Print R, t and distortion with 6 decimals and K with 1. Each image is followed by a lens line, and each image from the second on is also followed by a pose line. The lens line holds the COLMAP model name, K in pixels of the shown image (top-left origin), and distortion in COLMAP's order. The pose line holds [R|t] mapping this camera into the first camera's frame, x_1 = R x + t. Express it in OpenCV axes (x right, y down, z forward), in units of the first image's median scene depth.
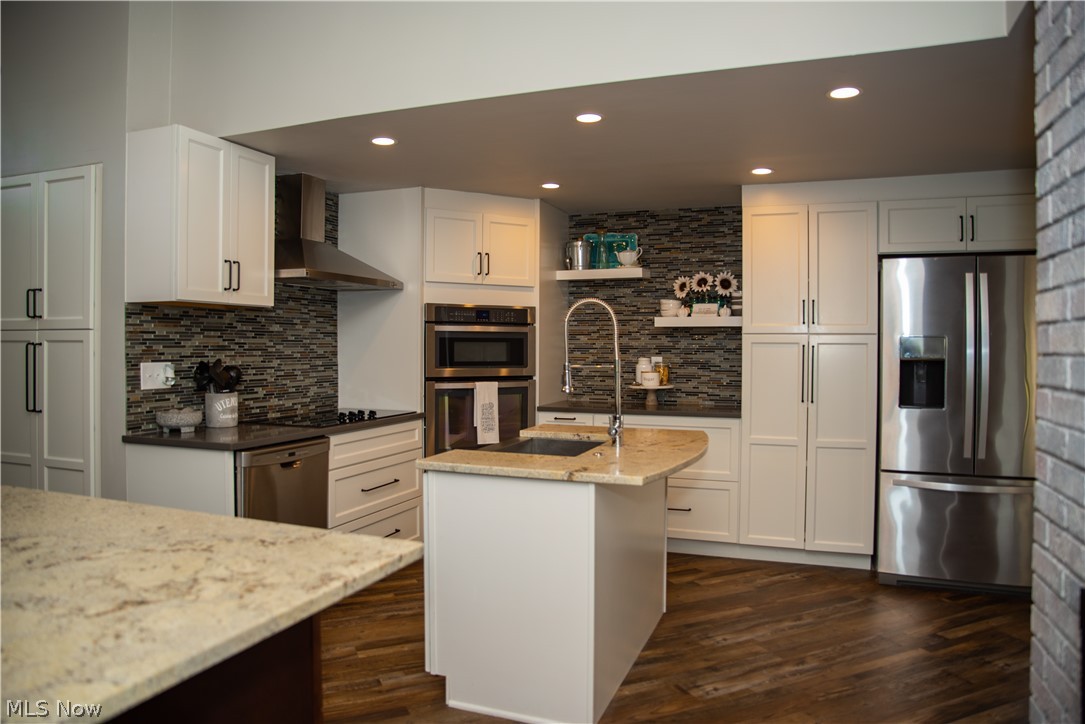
lens RADIAL K [[741.6, 0, 540.7], [0, 741.6, 351.8], [0, 0, 1]] dist [-0.111852, 0.066338]
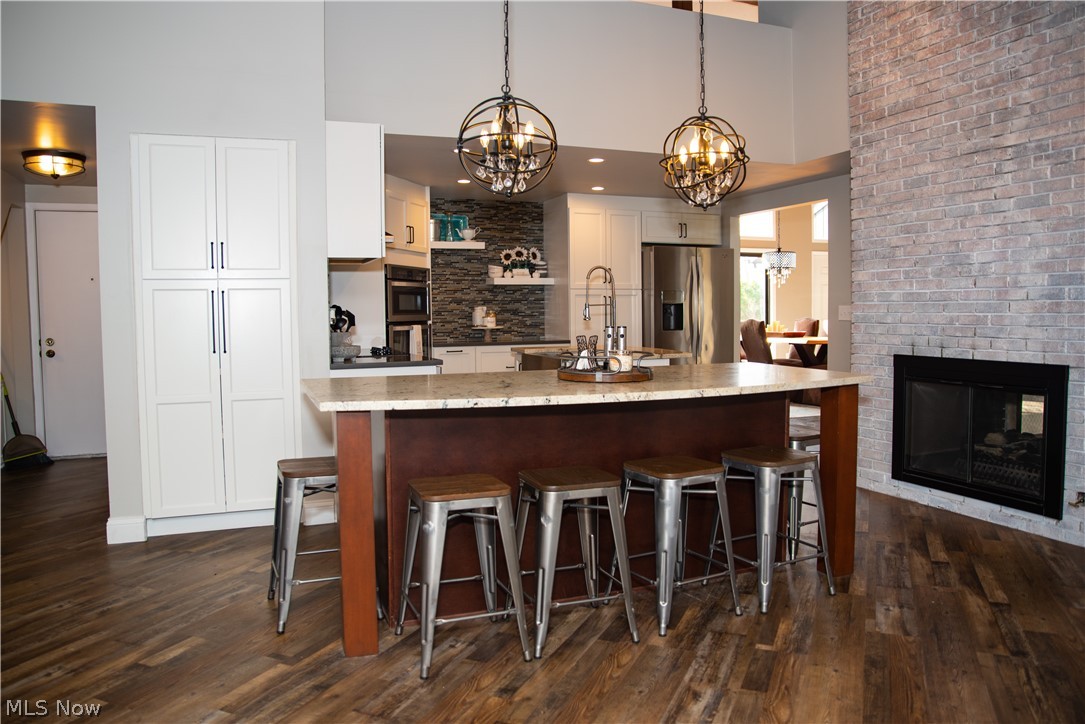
lens RADIAL K [[741.6, 0, 507.4], [0, 741.6, 353.3], [0, 0, 1]] dist [-0.111852, 0.066338]
pose [[0.774242, -0.048514, 0.631027, -0.774315], [0.017488, 0.998317, 0.055295, 0.020623], [-0.632648, -0.031776, 0.773788, -0.121976]]
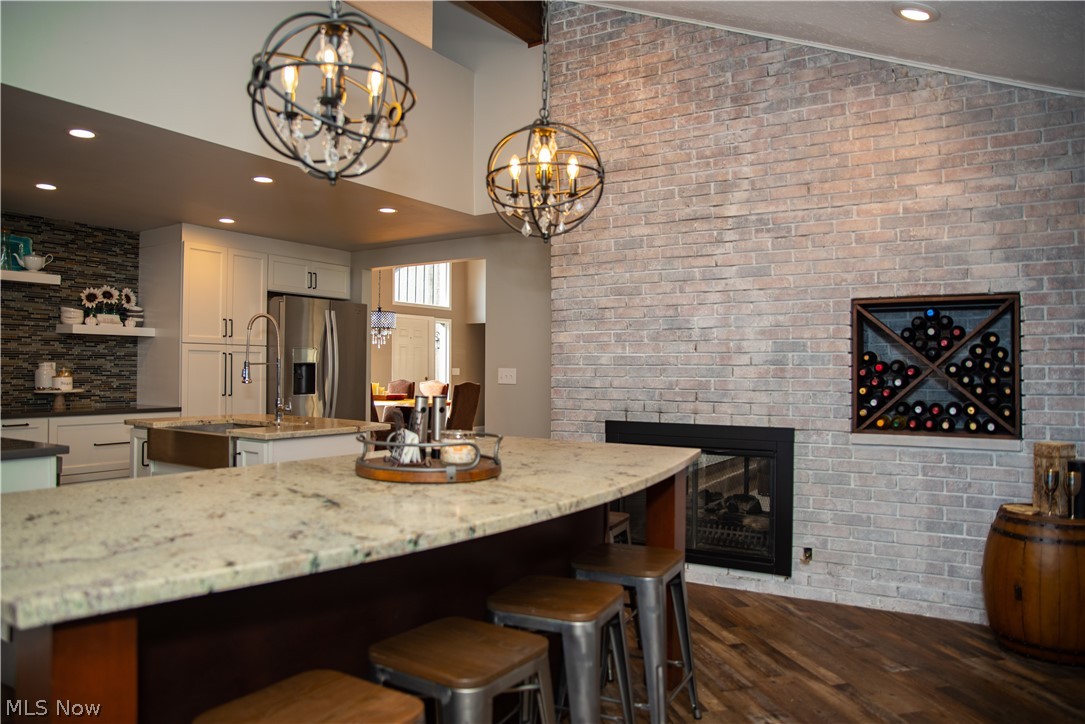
lens RADIAL K [[741.6, 0, 526.2], [0, 741.6, 358.0], [0, 0, 1]] dist [-0.111852, 0.066338]
pose [[0.250179, 0.013783, 0.968102, -0.714097], [0.002123, 0.999888, -0.014784, 0.019030], [-0.968197, 0.005754, 0.250122, 0.129155]]
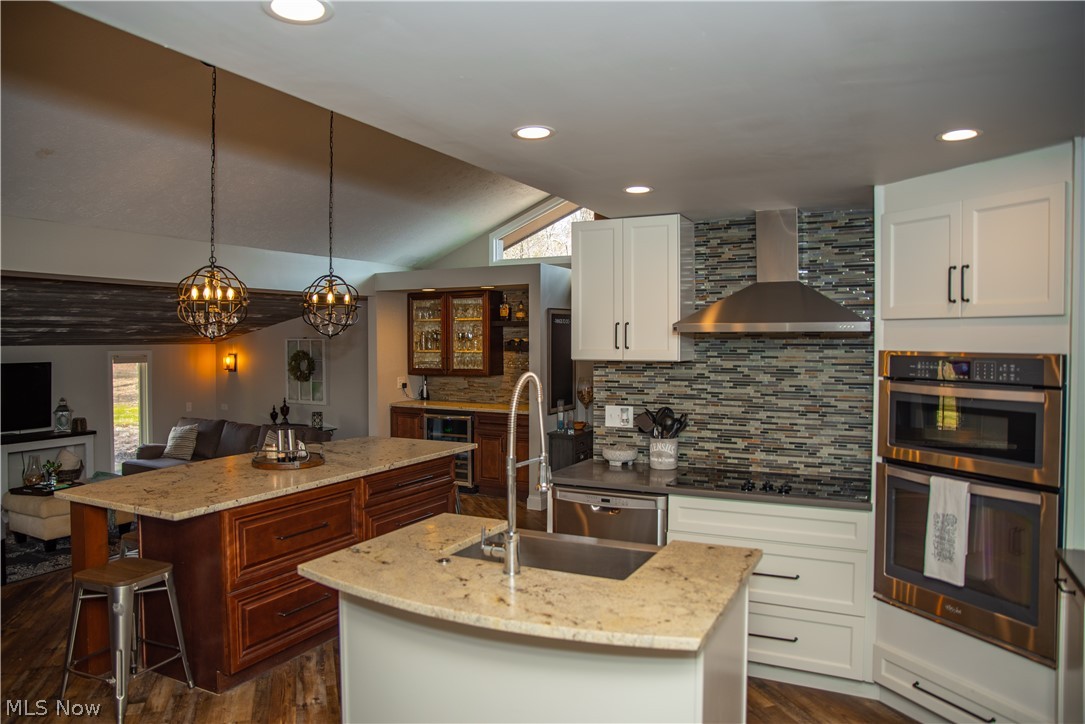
lens RADIAL K [[741.6, 0, 534.3], [0, 741.6, 359.4], [0, 0, 1]] dist [-0.111852, 0.066338]
pose [[-0.117140, 0.025244, -0.992795, 0.542897], [-0.005120, 0.999648, 0.026023, -0.070635], [0.993102, 0.008132, -0.116969, 0.724435]]
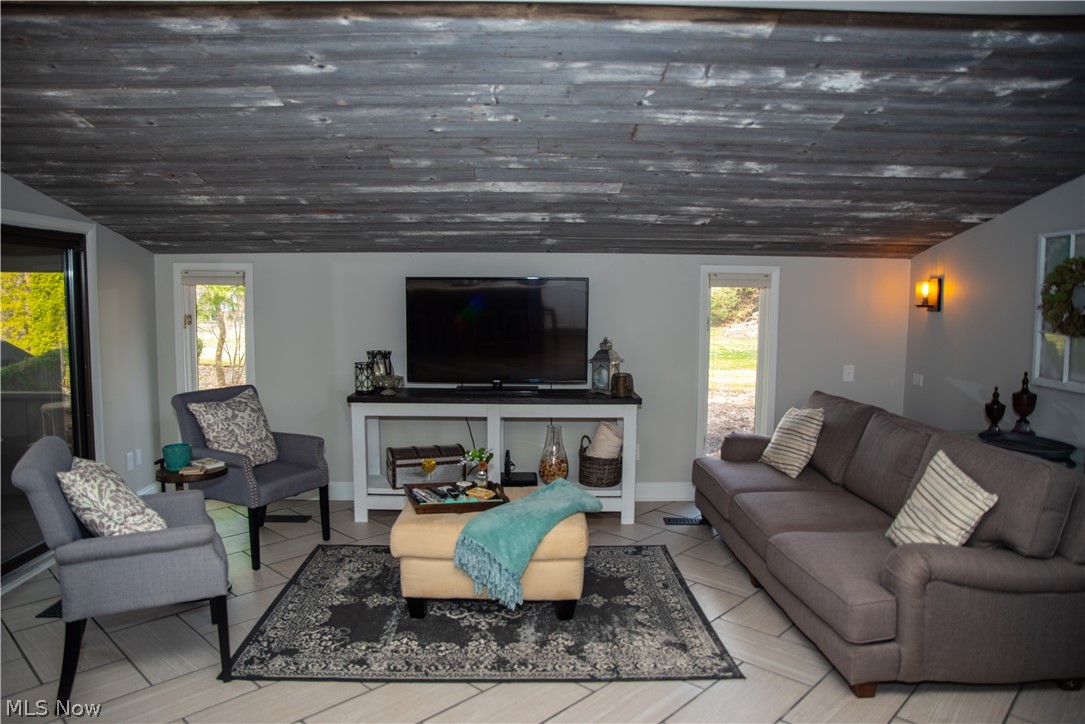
lens RADIAL K [[741.6, 0, 541.4], [0, 741.6, 360.9], [0, 0, 1]] dist [-0.111852, 0.066338]
pose [[-0.922923, 0.023996, -0.384237, 0.430465], [-0.012975, 0.995550, 0.093338, -0.062559], [0.384767, 0.091130, -0.918504, 0.685840]]
